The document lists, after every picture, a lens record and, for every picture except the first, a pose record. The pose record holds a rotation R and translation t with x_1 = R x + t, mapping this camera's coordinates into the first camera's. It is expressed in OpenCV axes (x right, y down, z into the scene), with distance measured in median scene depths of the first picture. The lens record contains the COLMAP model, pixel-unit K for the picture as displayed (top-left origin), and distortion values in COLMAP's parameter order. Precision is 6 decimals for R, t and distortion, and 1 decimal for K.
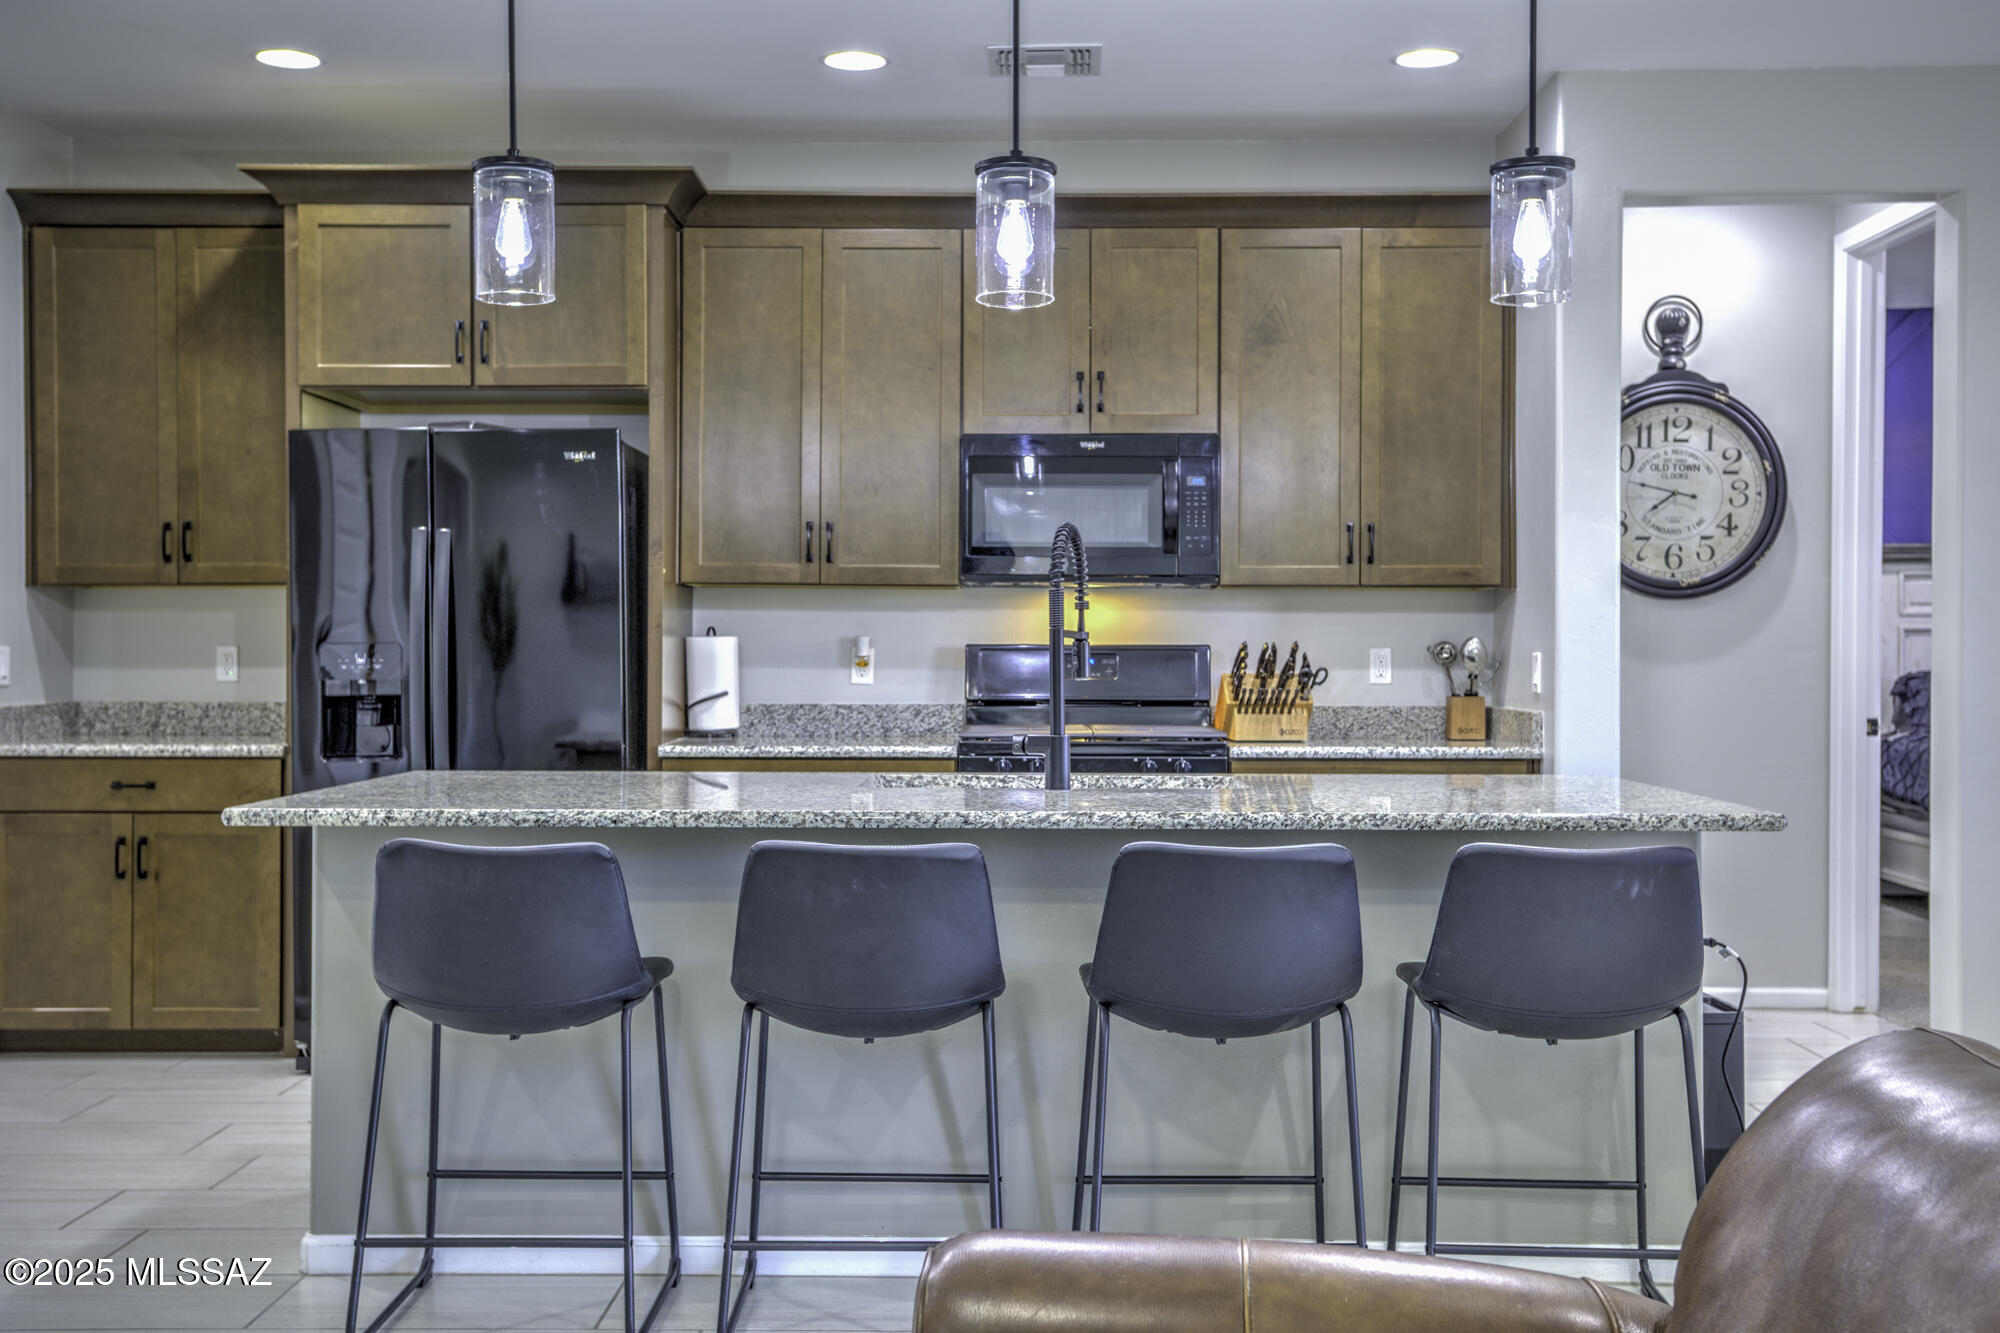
lens RADIAL K [[2079.2, 0, 995.7], [0, 2079.2, 660.8], [0, 0, 1]] dist [0.000553, 0.153580]
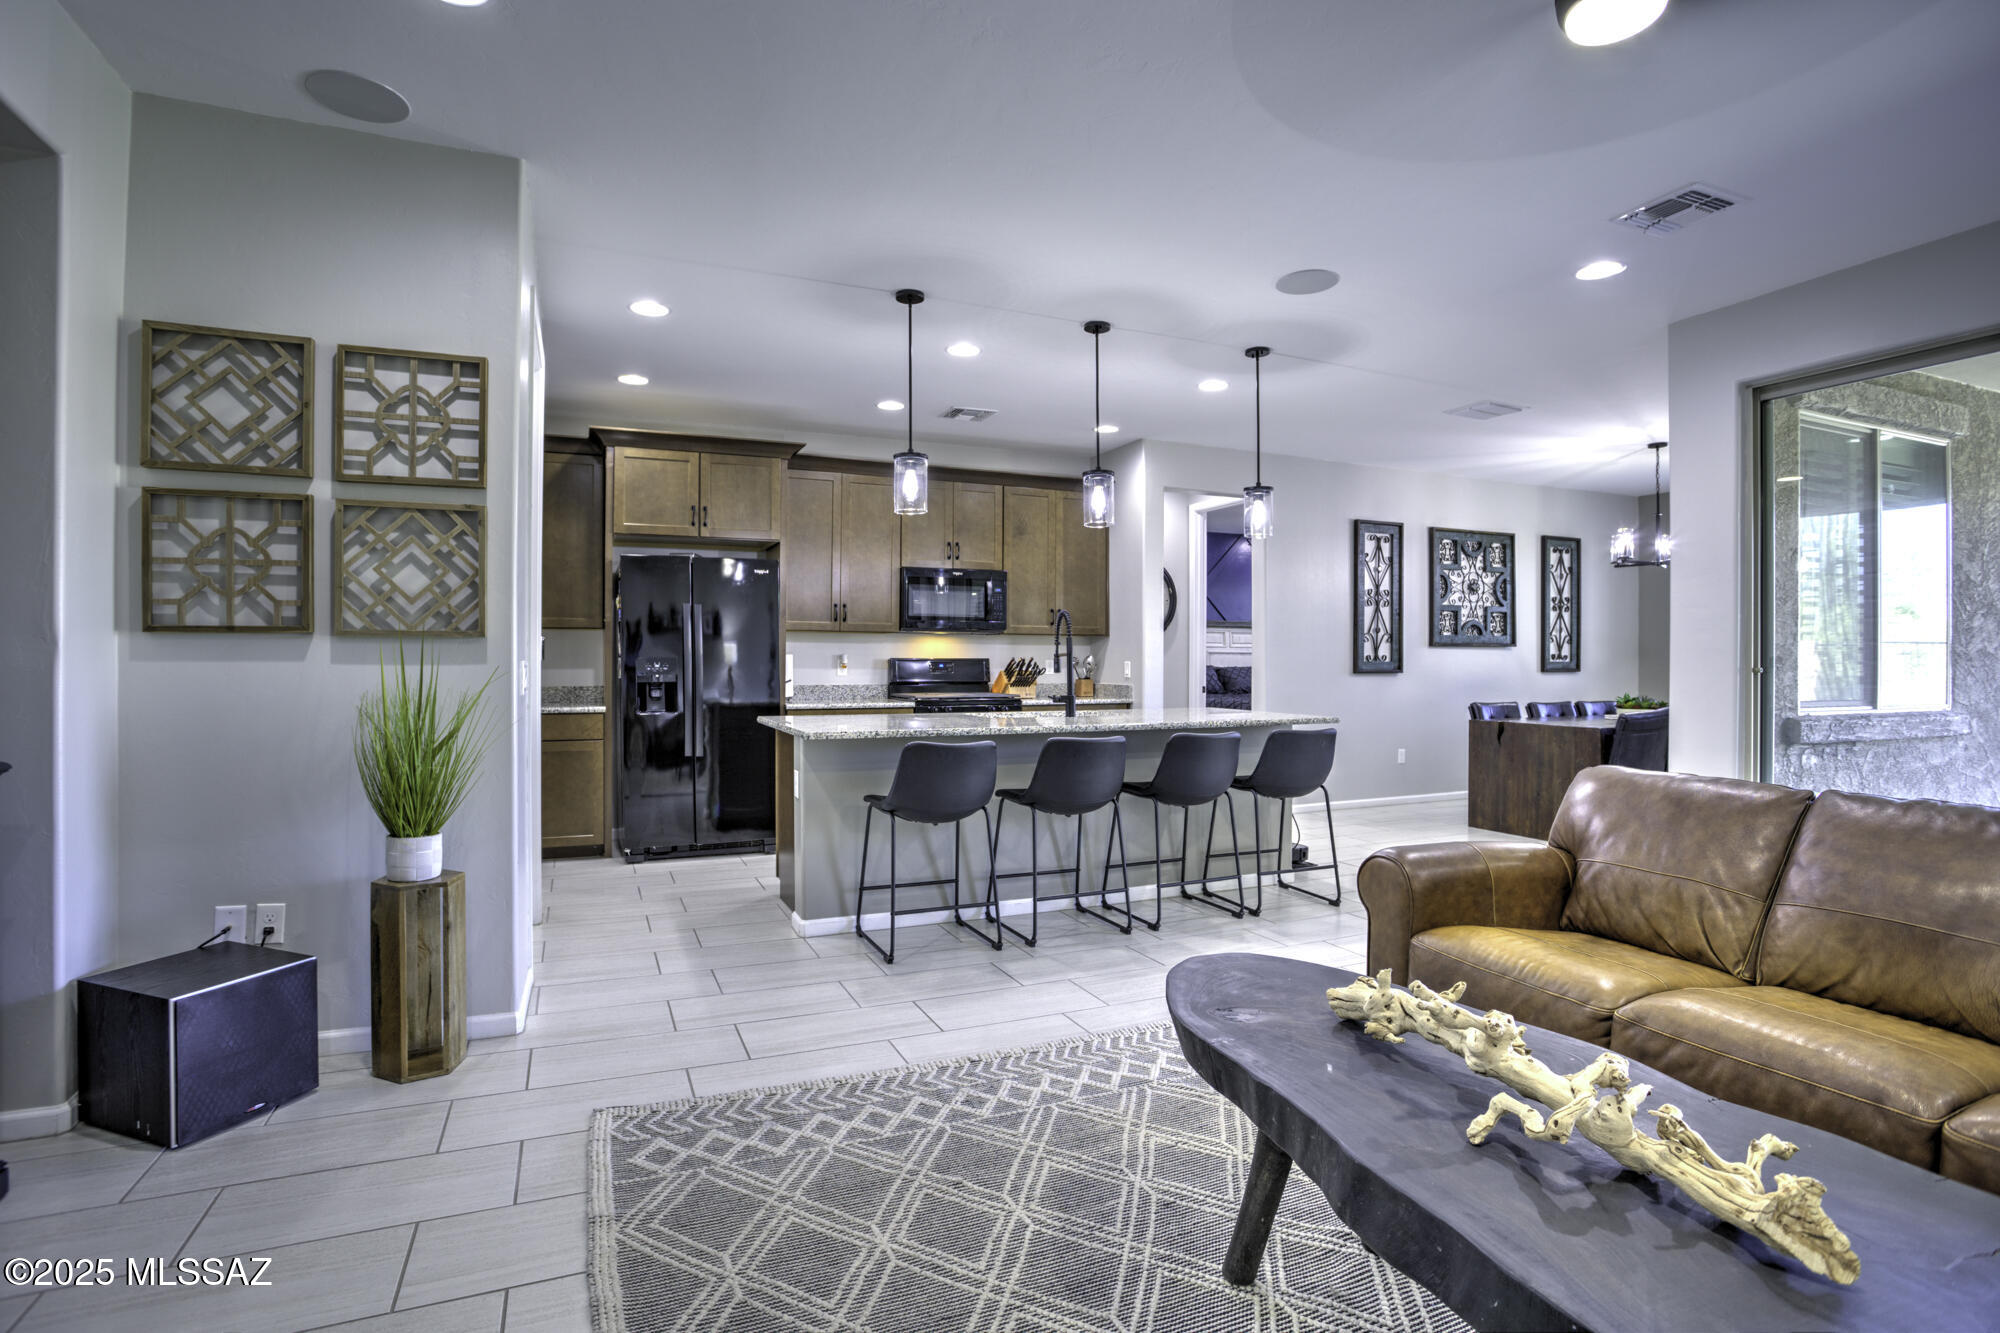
lens RADIAL K [[972.0, 0, 992.1], [0, 972.0, 660.5], [0, 0, 1]] dist [-0.077618, 0.032617]
pose [[0.913404, -0.000050, 0.407054, -0.362293], [0.001325, 0.999995, -0.002850, -0.002001], [-0.407052, 0.003143, 0.913400, -0.023661]]
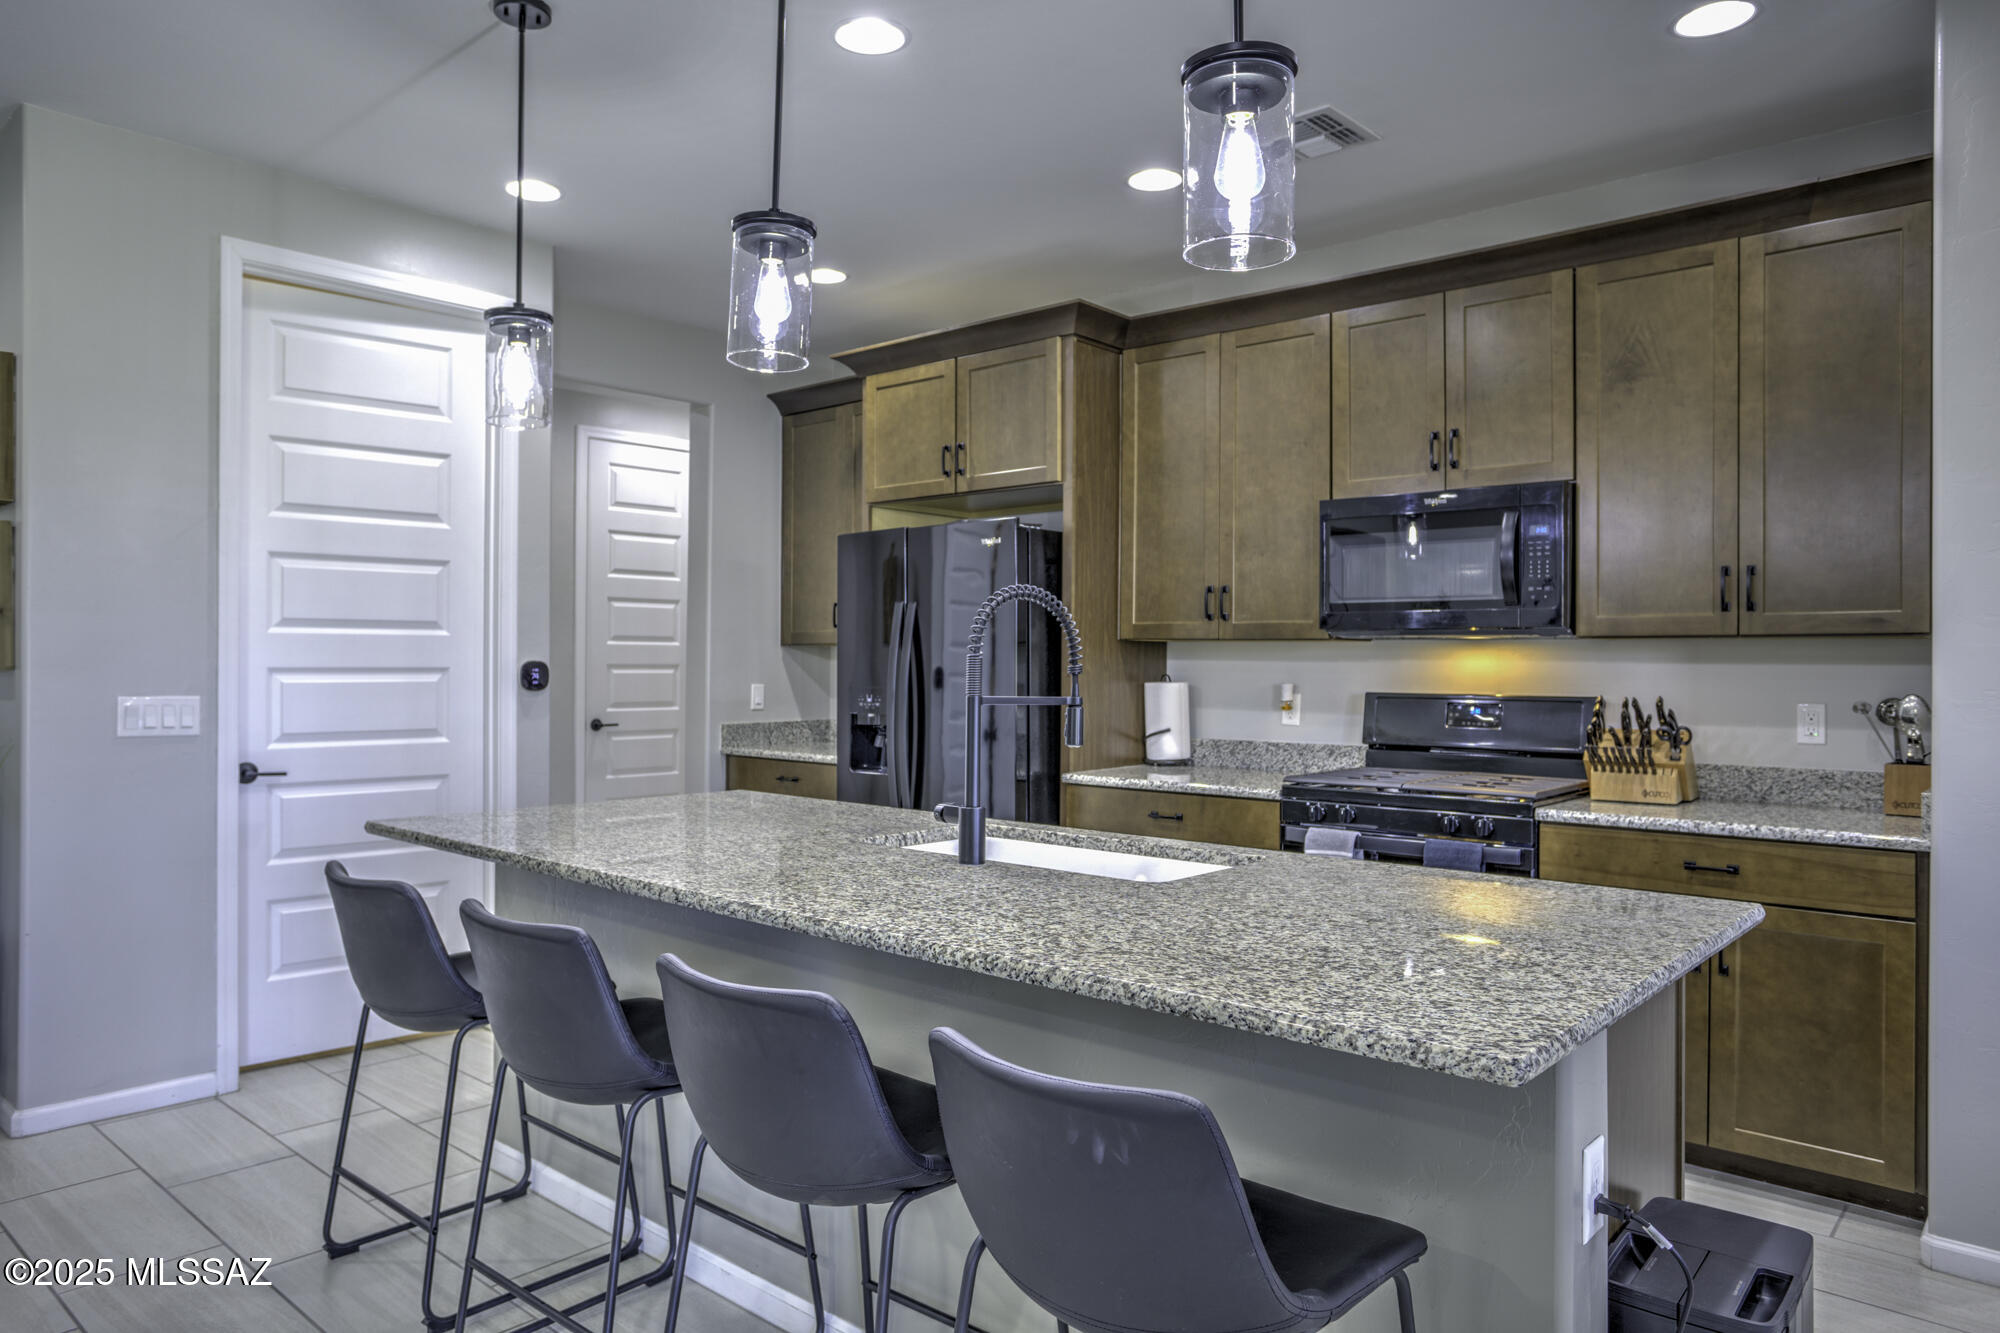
lens RADIAL K [[1300.1, 0, 999.3], [0, 1300.1, 657.2], [0, 0, 1]] dist [-0.060026, 0.057302]
pose [[0.756963, -0.000162, -0.653458, 0.295920], [-0.007940, 0.999924, -0.009445, -0.019143], [0.653410, 0.012338, 0.756904, 0.375812]]
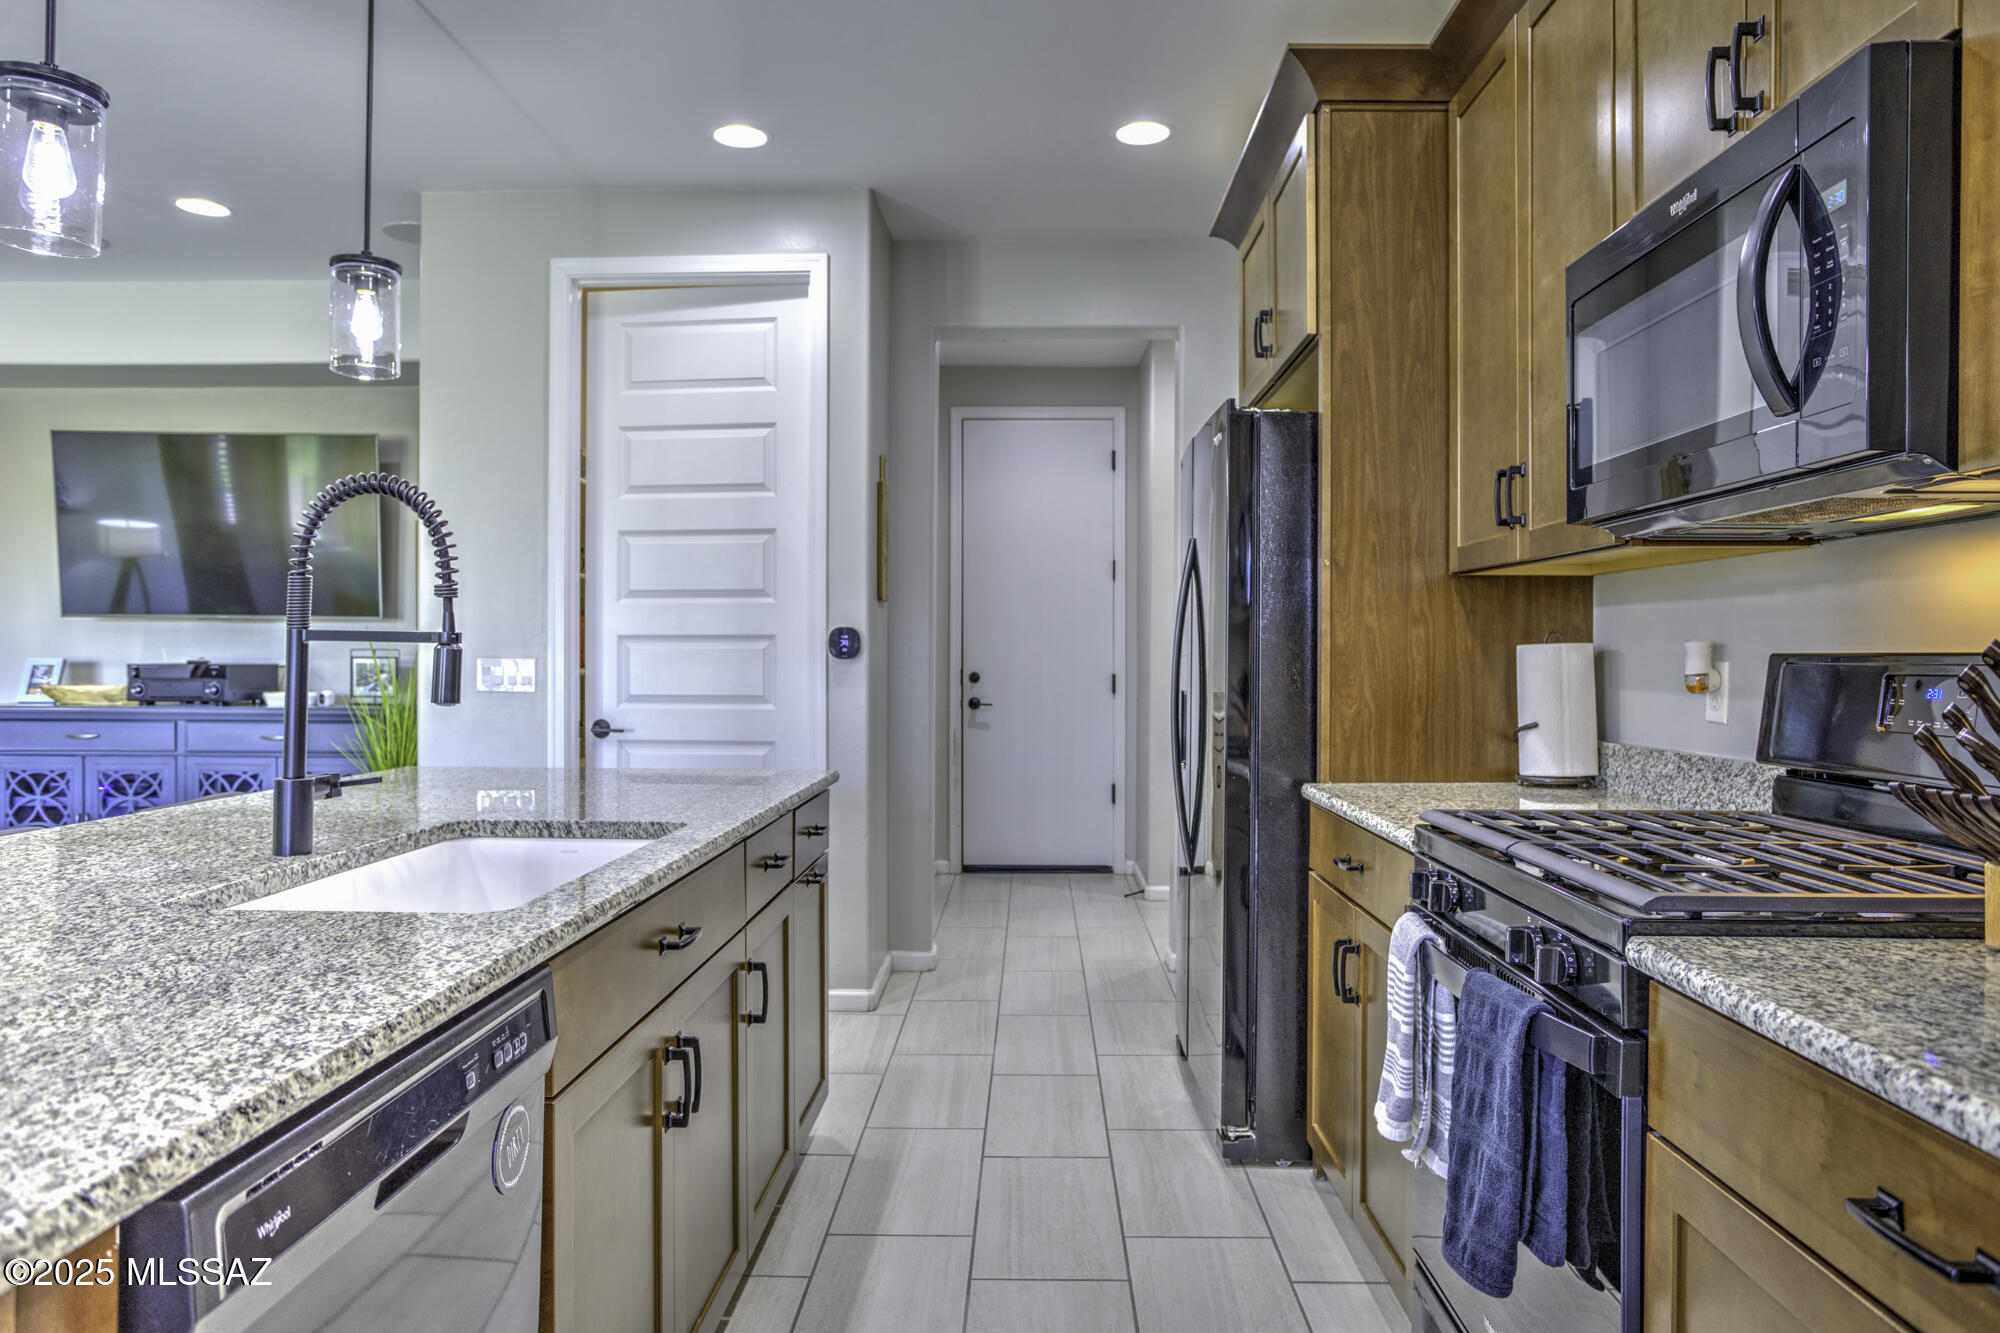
lens RADIAL K [[1300.1, 0, 999.3], [0, 1300.1, 657.2], [0, 0, 1]] dist [-0.060026, 0.057302]
pose [[-0.018365, -0.002189, -0.999829, 0.316998], [-0.009159, 0.999956, -0.002021, -0.005106], [0.999789, 0.009121, -0.018384, 0.850251]]
